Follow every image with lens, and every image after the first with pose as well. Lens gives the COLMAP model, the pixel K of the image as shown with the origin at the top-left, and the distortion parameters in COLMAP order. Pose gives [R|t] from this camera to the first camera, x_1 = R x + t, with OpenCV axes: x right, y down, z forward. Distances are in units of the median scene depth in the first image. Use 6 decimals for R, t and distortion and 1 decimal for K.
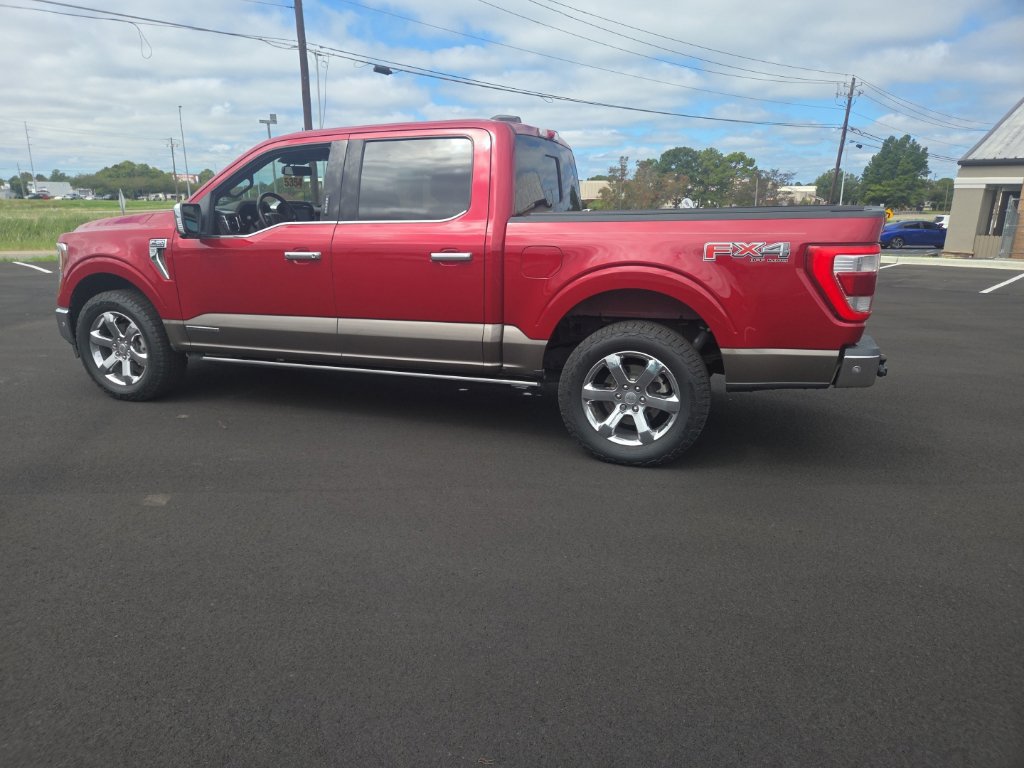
lens RADIAL K [[688.9, 0, 497.4], [0, 688.9, 393.6], [0, 0, 1]] dist [0.068588, -0.056533]
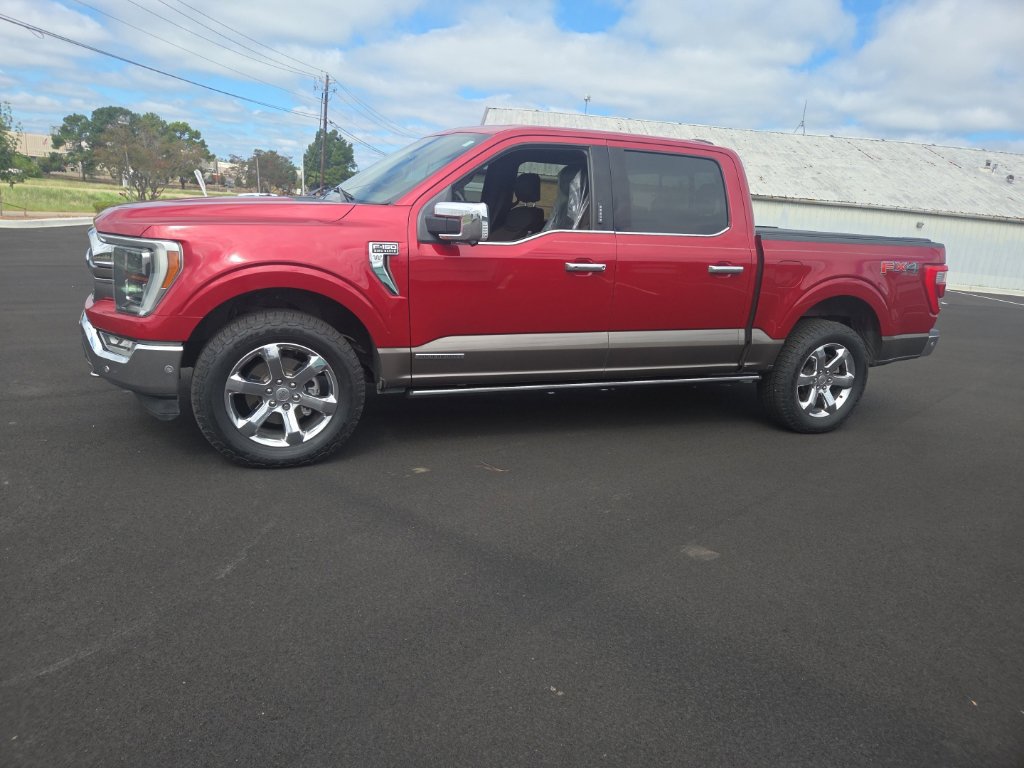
lens RADIAL K [[688.9, 0, 495.1], [0, 688.9, 373.7], [0, 0, 1]] dist [0.068588, -0.056533]
pose [[0.727268, -0.106928, 0.677973, -0.858300], [0.102051, 0.993657, 0.047246, -0.097470], [-0.678724, 0.034827, 0.733567, 0.355129]]
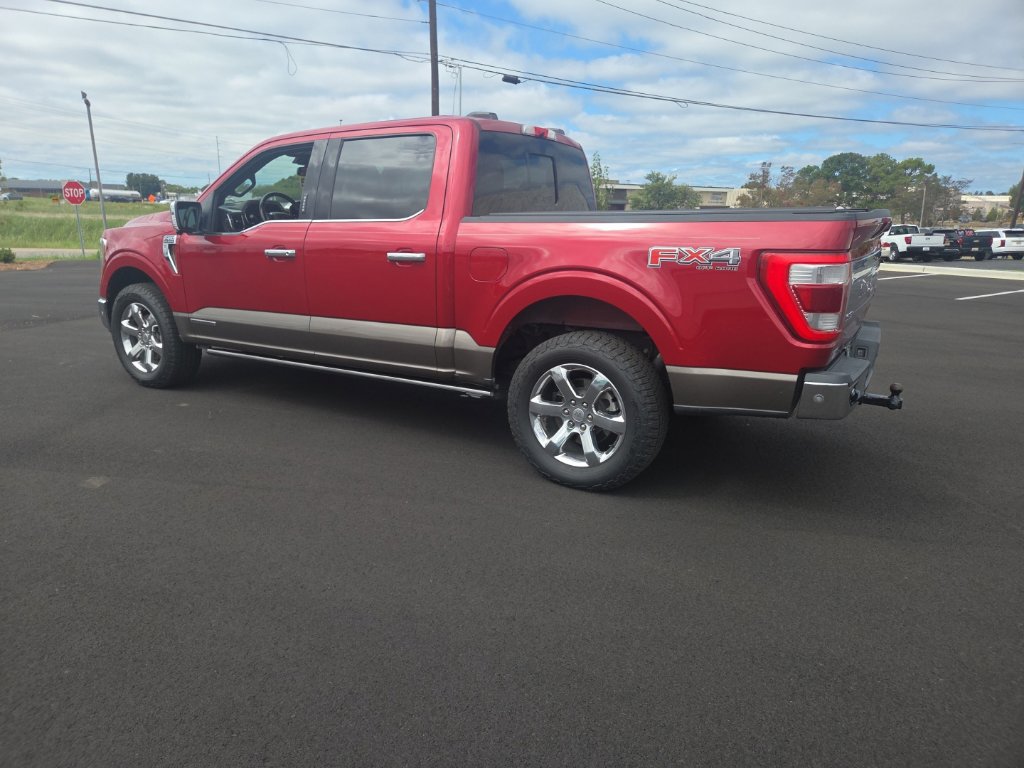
lens RADIAL K [[688.9, 0, 498.1], [0, 688.9, 390.8], [0, 0, 1]] dist [0.068588, -0.056533]
pose [[0.979403, 0.059442, -0.192968, 0.202177], [-0.062358, 0.998013, -0.009068, -0.007991], [0.192046, 0.020914, 0.981163, 0.061345]]
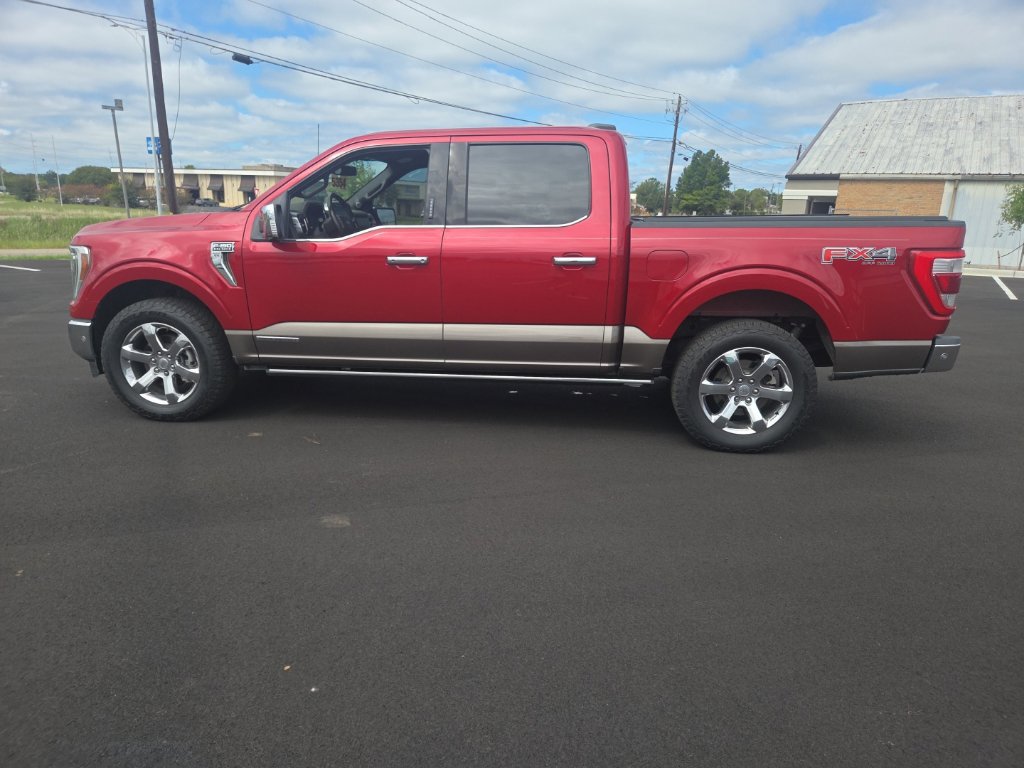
lens RADIAL K [[688.9, 0, 509.9], [0, 688.9, 396.6], [0, 0, 1]] dist [0.068588, -0.056533]
pose [[0.969968, -0.048978, 0.238251, -0.324808], [0.048513, 0.998792, 0.007818, -0.007901], [-0.238346, 0.003975, 0.971172, 0.023434]]
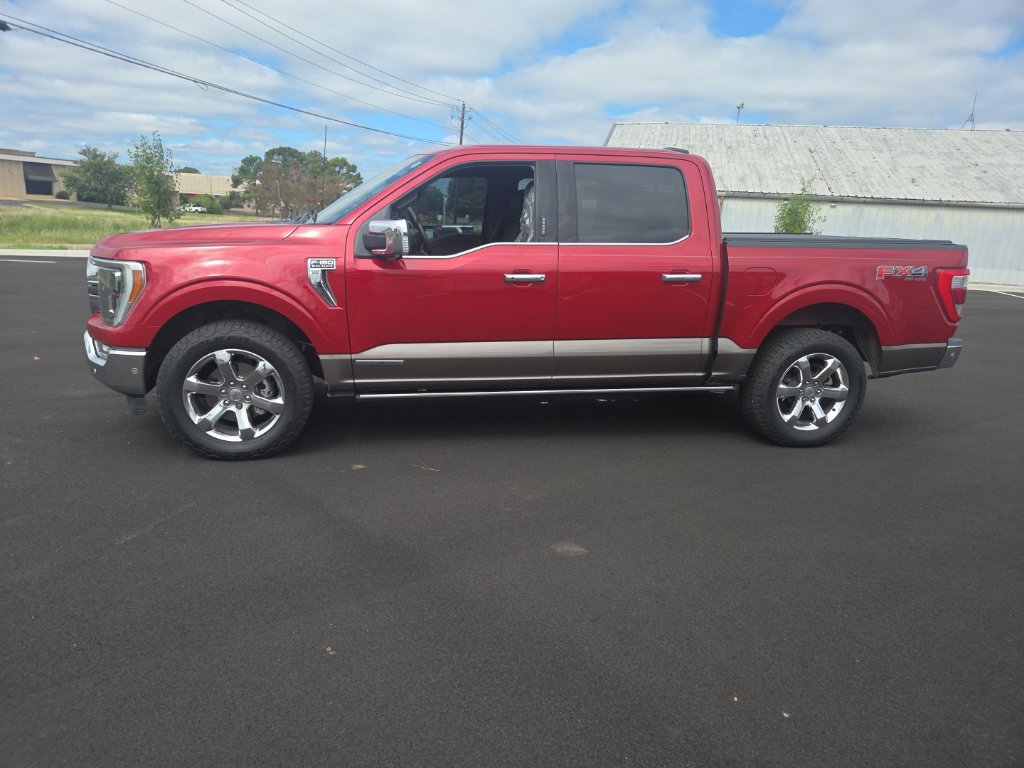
lens RADIAL K [[688.9, 0, 499.9], [0, 688.9, 394.5], [0, 0, 1]] dist [0.068588, -0.056533]
pose [[0.848724, -0.098650, 0.519553, -0.699526], [0.098463, 0.994746, 0.028032, -0.058876], [-0.519589, 0.027365, 0.853978, 0.178231]]
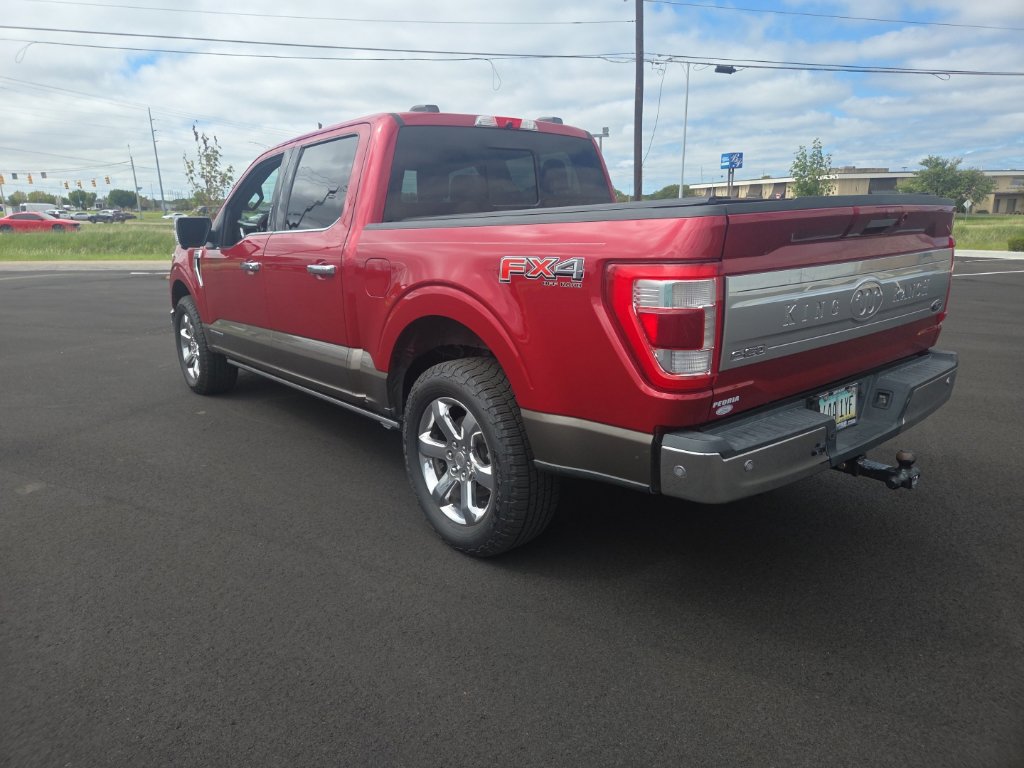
lens RADIAL K [[688.9, 0, 499.4], [0, 688.9, 374.1], [0, 0, 1]] dist [0.068588, -0.056533]
pose [[0.858250, 0.090156, -0.505251, 0.460497], [-0.108970, 0.994015, -0.007732, -0.065207], [0.501530, 0.061693, 0.862938, 0.281568]]
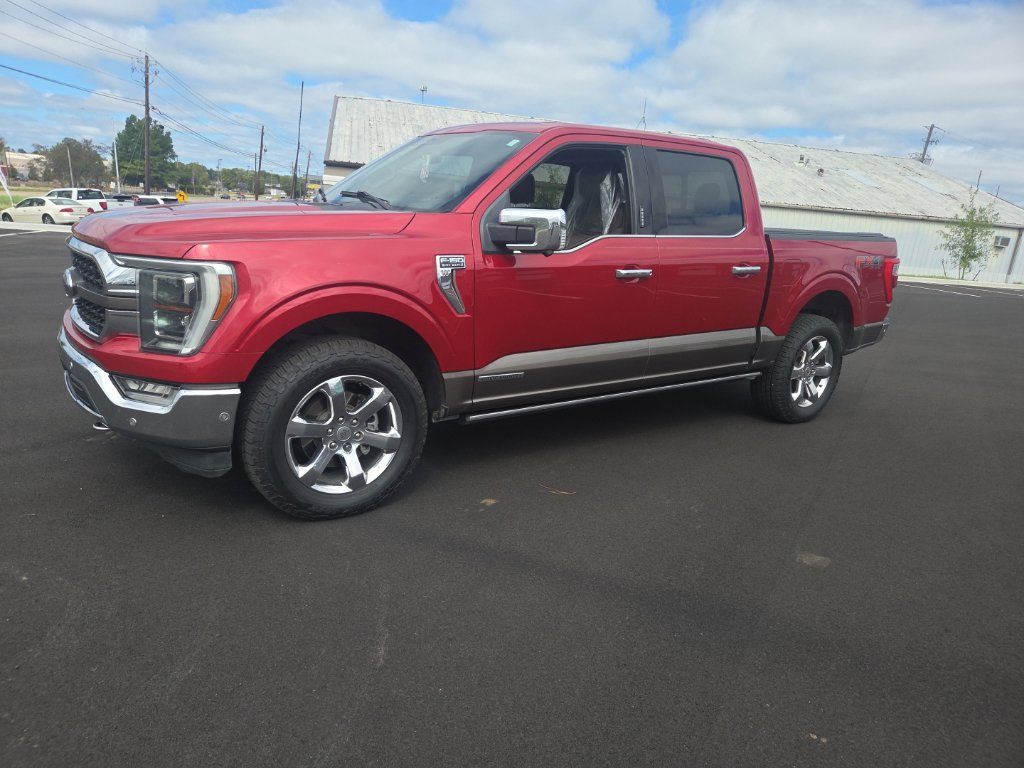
lens RADIAL K [[688.9, 0, 498.6], [0, 688.9, 393.0], [0, 0, 1]] dist [0.068588, -0.056533]
pose [[0.556431, -0.176420, 0.811948, -0.955084], [0.152189, 0.982307, 0.109140, -0.146358], [-0.816837, 0.062841, 0.573436, 0.550225]]
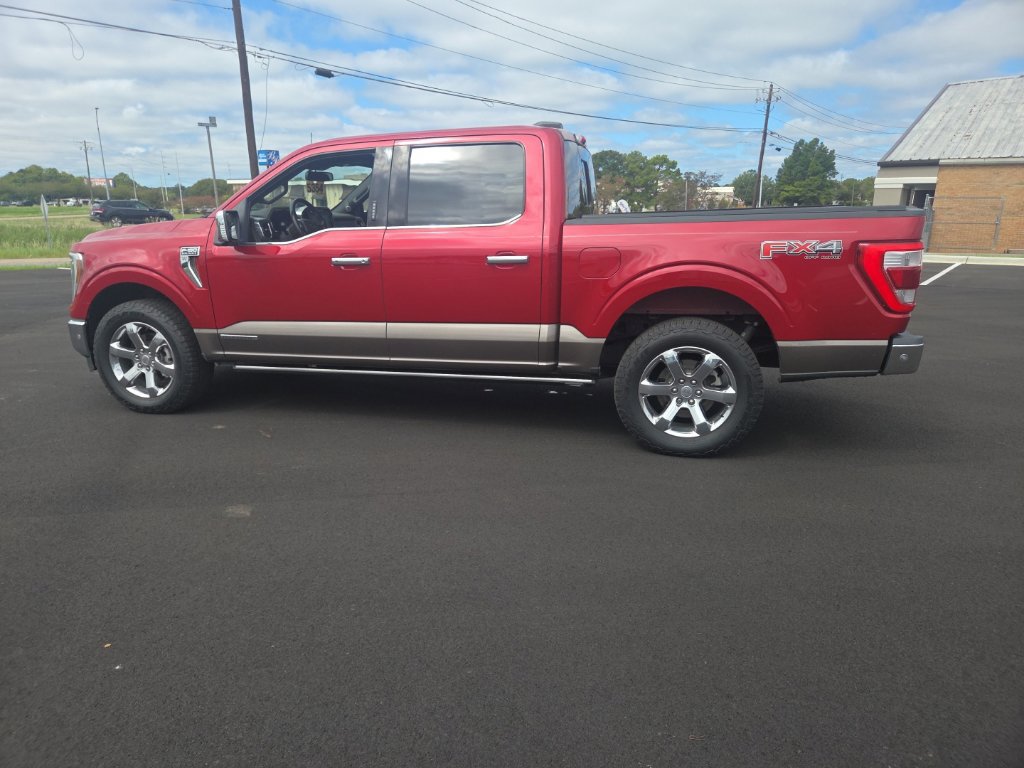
lens RADIAL K [[688.9, 0, 496.8], [0, 688.9, 385.4], [0, 0, 1]] dist [0.068588, -0.056533]
pose [[0.995105, -0.033975, 0.092798, -0.144218], [0.035263, 0.999303, -0.012284, -0.000165], [-0.092316, 0.015497, 0.995609, -0.009458]]
